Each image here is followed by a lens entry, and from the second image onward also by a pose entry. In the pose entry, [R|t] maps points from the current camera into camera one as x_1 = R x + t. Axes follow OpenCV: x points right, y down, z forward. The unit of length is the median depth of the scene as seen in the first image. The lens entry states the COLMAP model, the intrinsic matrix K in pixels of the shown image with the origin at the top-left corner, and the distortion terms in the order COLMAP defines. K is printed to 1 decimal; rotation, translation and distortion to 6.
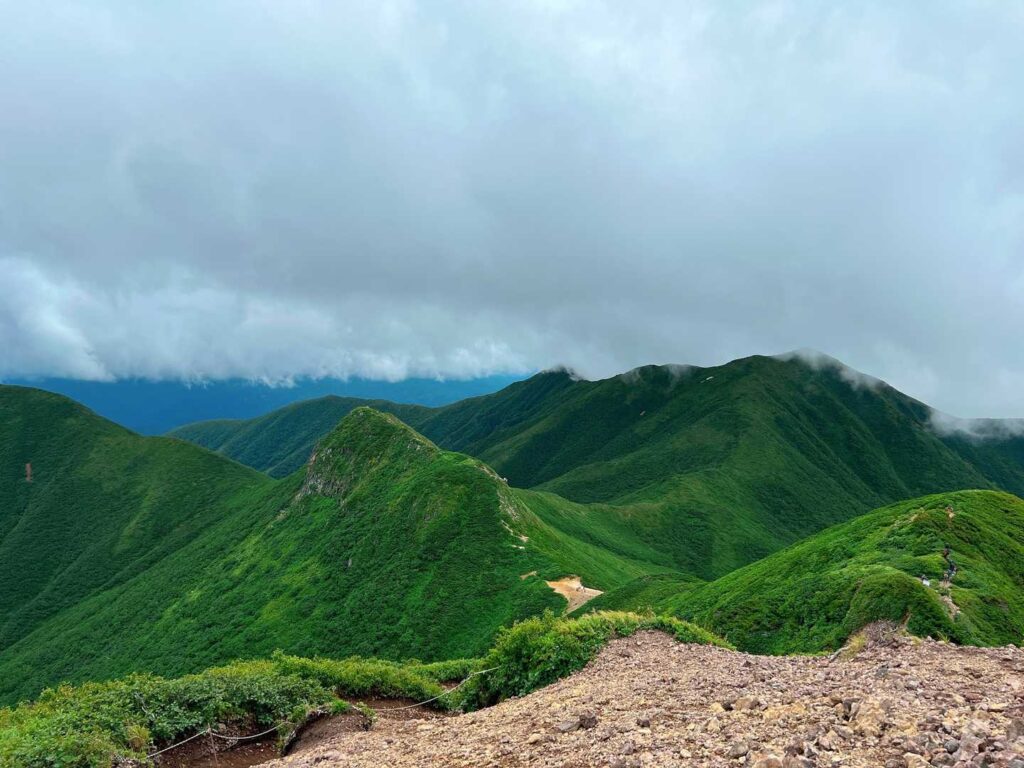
lens RADIAL K [[803.0, 0, 506.9], [0, 803.0, 386.8], [0, 0, 1]] dist [0.054586, -0.039363]
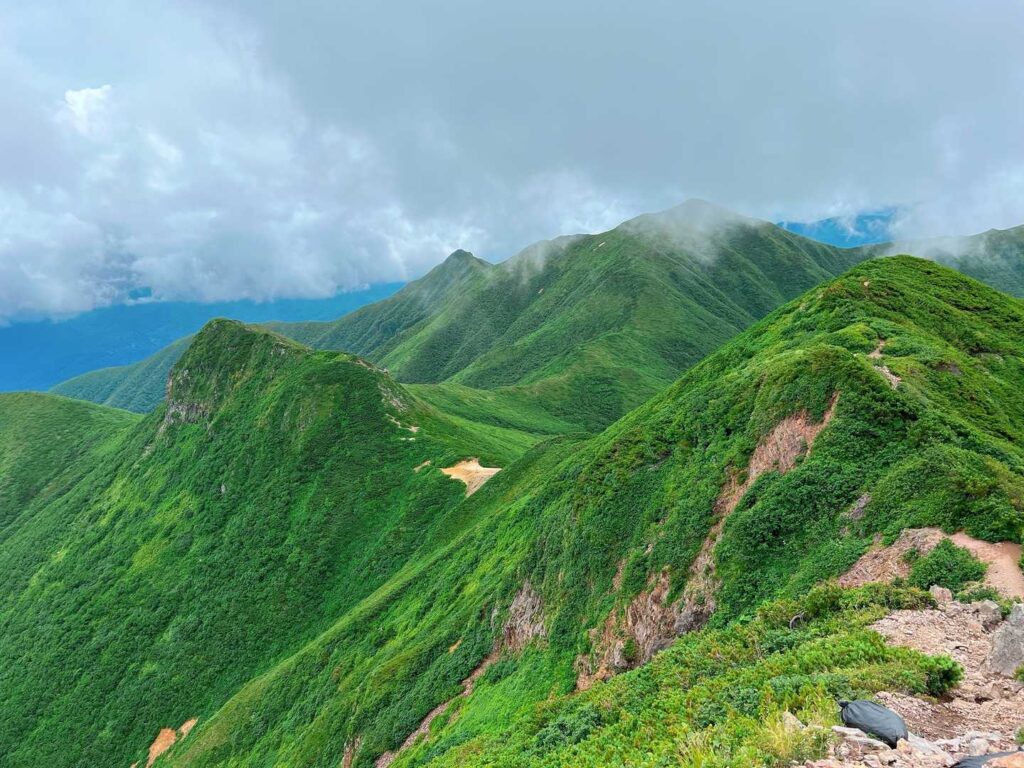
lens RADIAL K [[803.0, 0, 506.9], [0, 803.0, 386.8], [0, 0, 1]] dist [0.054586, -0.039363]
pose [[0.981300, -0.164805, 0.099443, 0.041371], [0.151158, 0.979662, 0.131958, 0.037121], [-0.119168, -0.114459, 0.986255, 0.096049]]
